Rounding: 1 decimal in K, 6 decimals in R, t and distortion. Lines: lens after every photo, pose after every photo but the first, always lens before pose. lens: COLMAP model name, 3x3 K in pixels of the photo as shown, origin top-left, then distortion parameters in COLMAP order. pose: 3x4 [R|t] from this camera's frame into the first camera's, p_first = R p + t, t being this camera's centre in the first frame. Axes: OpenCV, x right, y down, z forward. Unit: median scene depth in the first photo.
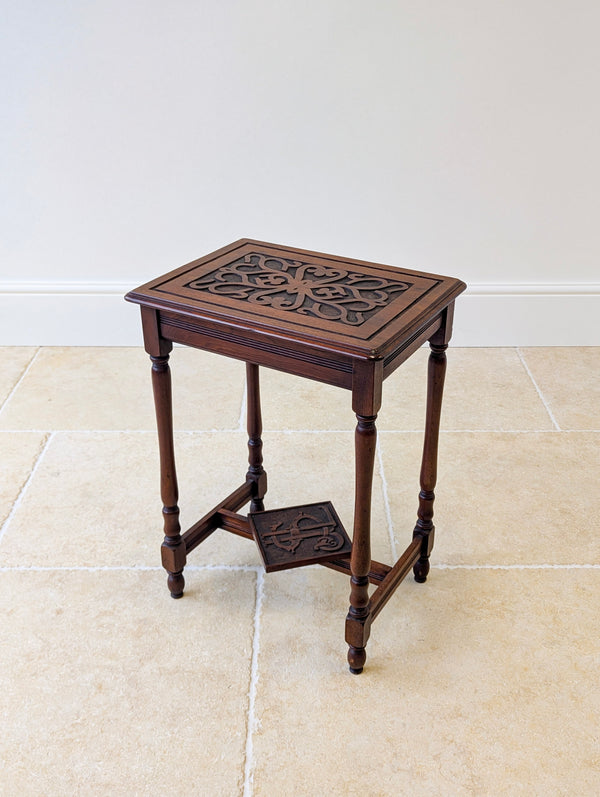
lens RADIAL K [[869.6, 0, 316.9], [0, 869.6, 428.2], [0, 0, 1]] dist [0.020562, 0.006086]
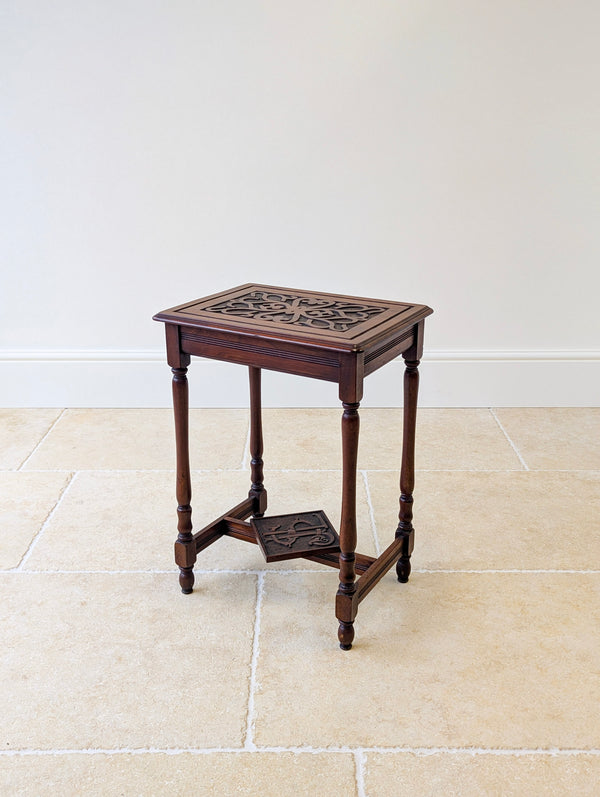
lens RADIAL K [[848.5, 0, 300.9], [0, 848.5, 411.0], [0, 0, 1]] dist [0.017612, -0.000273]
pose [[0.999899, -0.002363, -0.013988, 0.002878], [0.000081, 0.986954, -0.161004, 0.141501], [0.014186, 0.160986, 0.986855, -0.126610]]
